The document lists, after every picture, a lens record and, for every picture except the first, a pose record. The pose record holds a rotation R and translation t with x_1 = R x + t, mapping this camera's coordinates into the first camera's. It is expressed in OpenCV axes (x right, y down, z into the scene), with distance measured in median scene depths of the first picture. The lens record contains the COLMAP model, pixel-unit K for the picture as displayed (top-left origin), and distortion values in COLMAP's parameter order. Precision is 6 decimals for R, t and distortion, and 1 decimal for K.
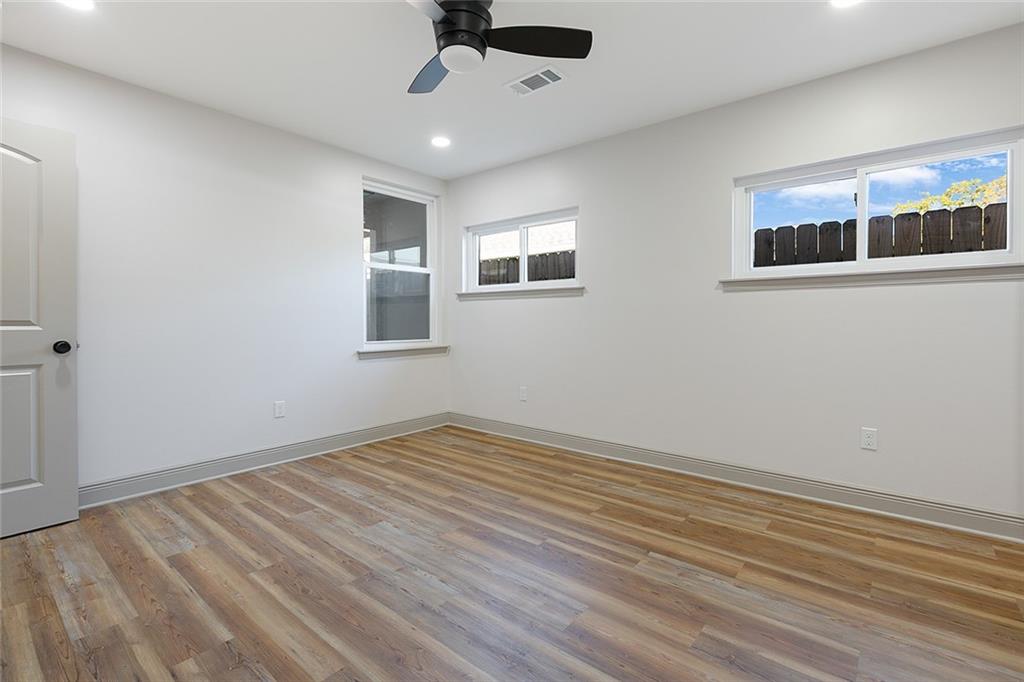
lens RADIAL K [[463.5, 0, 507.9], [0, 463.5, 333.1], [0, 0, 1]] dist [-0.001726, 0.000915]
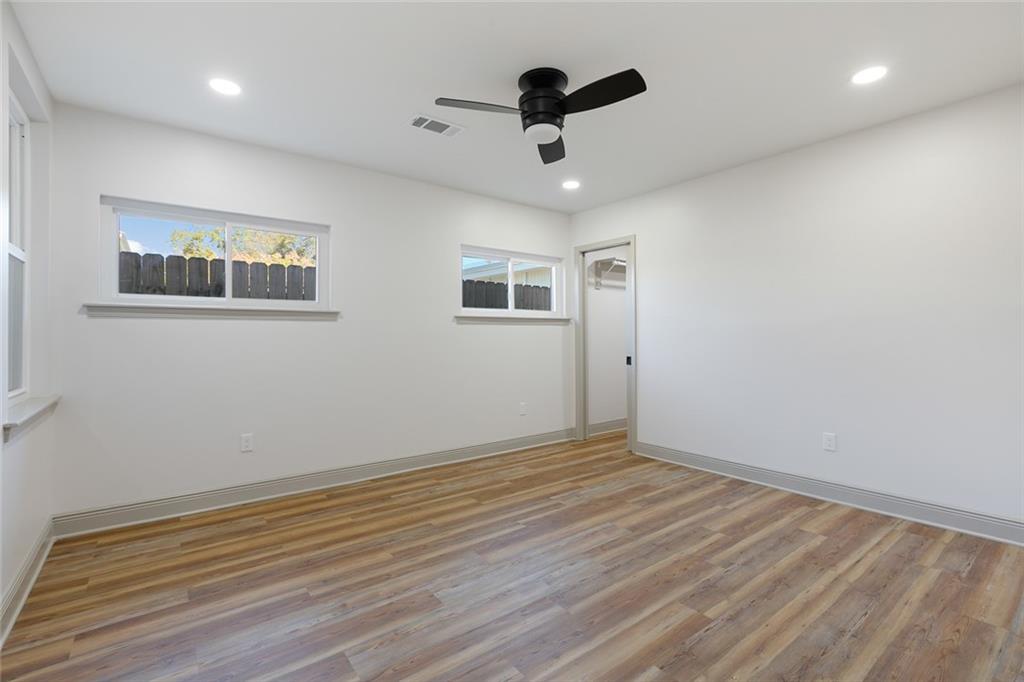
lens RADIAL K [[463.5, 0, 507.2], [0, 463.5, 338.6], [0, 0, 1]] dist [-0.001726, 0.000915]
pose [[0.224106, -0.005182, 0.974551, -0.965732], [0.029881, 0.999552, -0.001557, -0.043966], [-0.974107, 0.029470, 0.224161, 0.619494]]
